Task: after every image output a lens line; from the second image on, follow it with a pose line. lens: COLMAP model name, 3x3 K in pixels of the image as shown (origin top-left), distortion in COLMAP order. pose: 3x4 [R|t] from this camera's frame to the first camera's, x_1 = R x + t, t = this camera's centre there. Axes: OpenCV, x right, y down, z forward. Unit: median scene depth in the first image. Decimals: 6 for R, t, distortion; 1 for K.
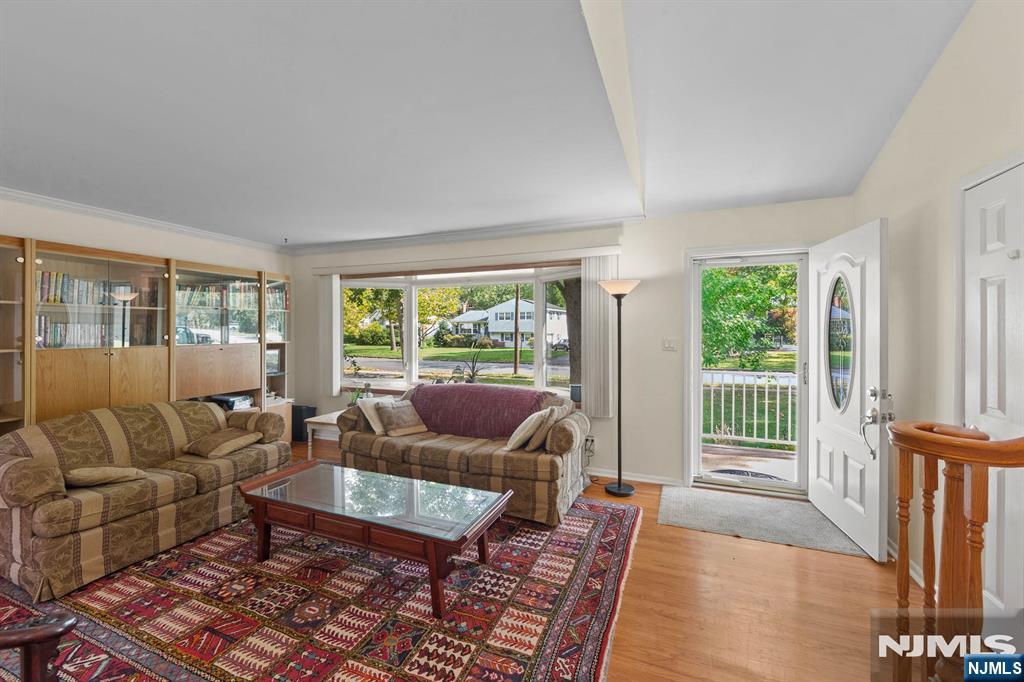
lens RADIAL K [[406.0, 0, 511.2], [0, 406.0, 334.5], [0, 0, 1]] dist [-0.002135, -0.000438]
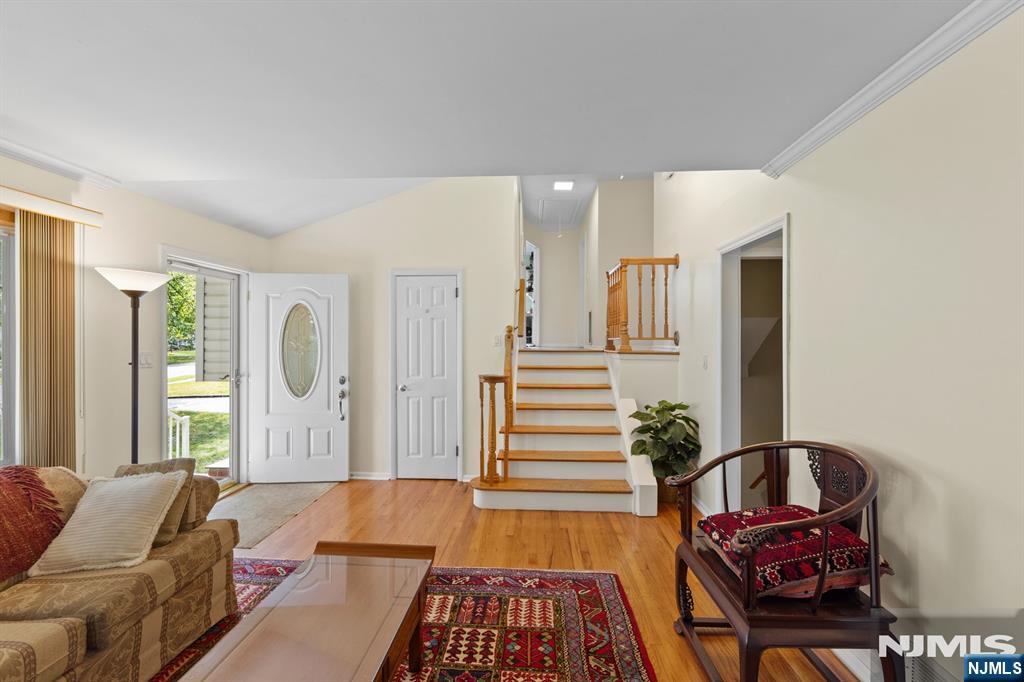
lens RADIAL K [[409.0, 0, 512.3], [0, 409.0, 339.4], [0, 0, 1]] dist [-0.000989, -0.000061]
pose [[-0.320951, 0.001038, 0.947095, -0.987975], [0.009005, 0.999958, 0.001955, -0.017499], [-0.947053, 0.009156, -0.320946, 0.985309]]
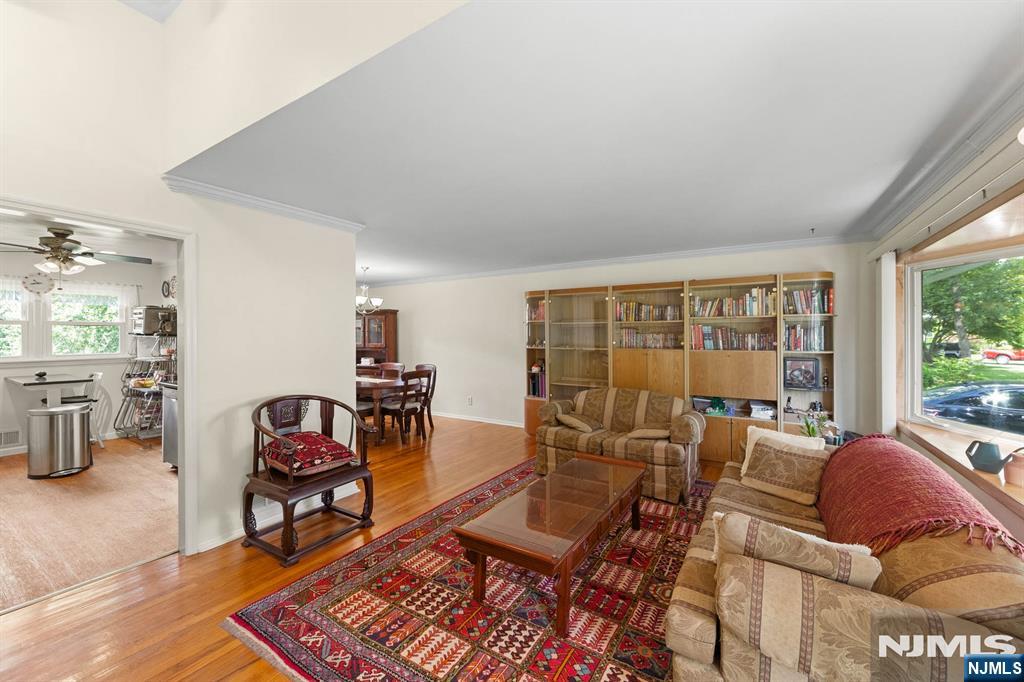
lens RADIAL K [[406.0, 0, 511.2], [0, 406.0, 334.5], [0, 0, 1]] dist [-0.002135, -0.000438]
pose [[-0.178695, -0.005050, -0.983892, 0.816603], [-0.008955, 0.999954, -0.003506, -0.019281], [0.983864, 0.008185, -0.178732, 1.164597]]
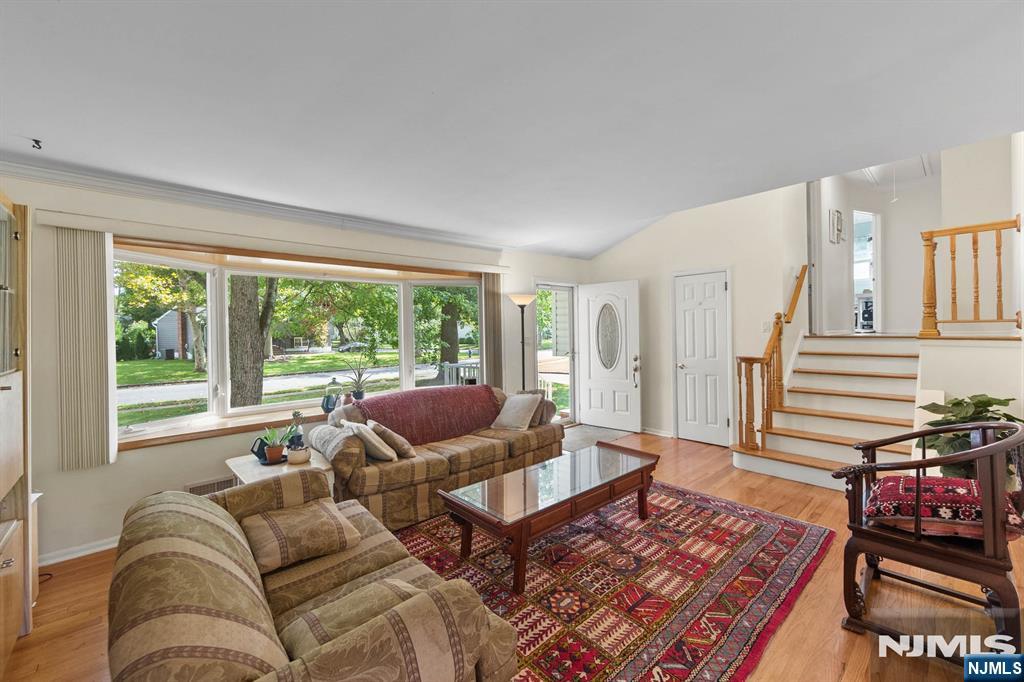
lens RADIAL K [[414.3, 0, 514.6], [0, 414.3, 333.7], [0, 0, 1]] dist [-0.000769, 0.000021]
pose [[0.434162, -0.012484, 0.900748, -1.612998], [0.024504, 0.999698, 0.002045, -0.010386], [-0.900501, 0.021184, 0.434337, 0.681289]]
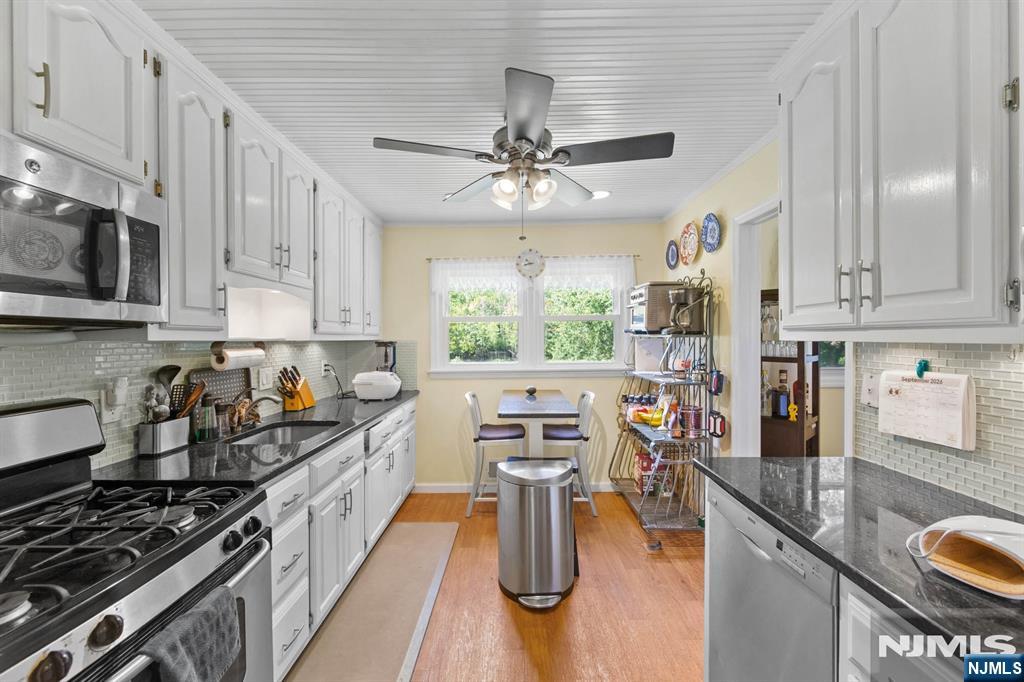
lens RADIAL K [[409.0, 0, 512.3], [0, 409.0, 339.4], [0, 0, 1]] dist [-0.000989, -0.000061]
pose [[-0.928678, 0.006435, -0.370832, -0.253126], [0.002316, 0.999931, 0.011551, -0.001754], [0.370880, 0.009868, -0.928628, -0.329543]]
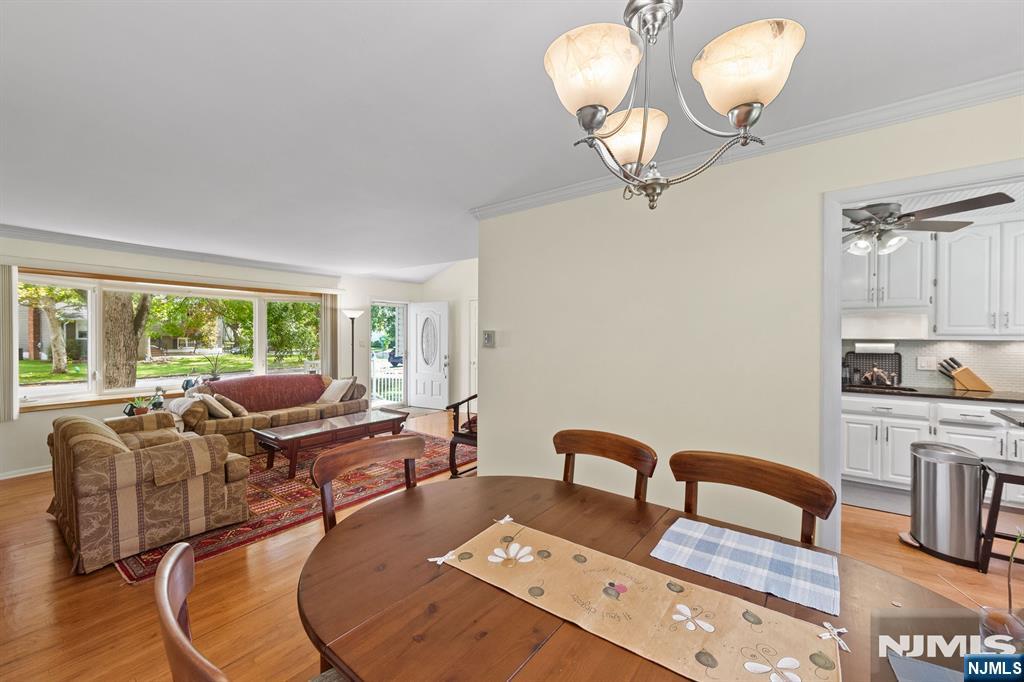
lens RADIAL K [[405.5, 0, 513.3], [0, 405.5, 338.0], [0, 0, 1]] dist [-0.001173, -0.000482]
pose [[0.247246, -0.004872, 0.968940, -2.233624], [0.005999, 0.999976, 0.003497, -0.010183], [-0.968934, 0.004948, 0.247270, -0.310766]]
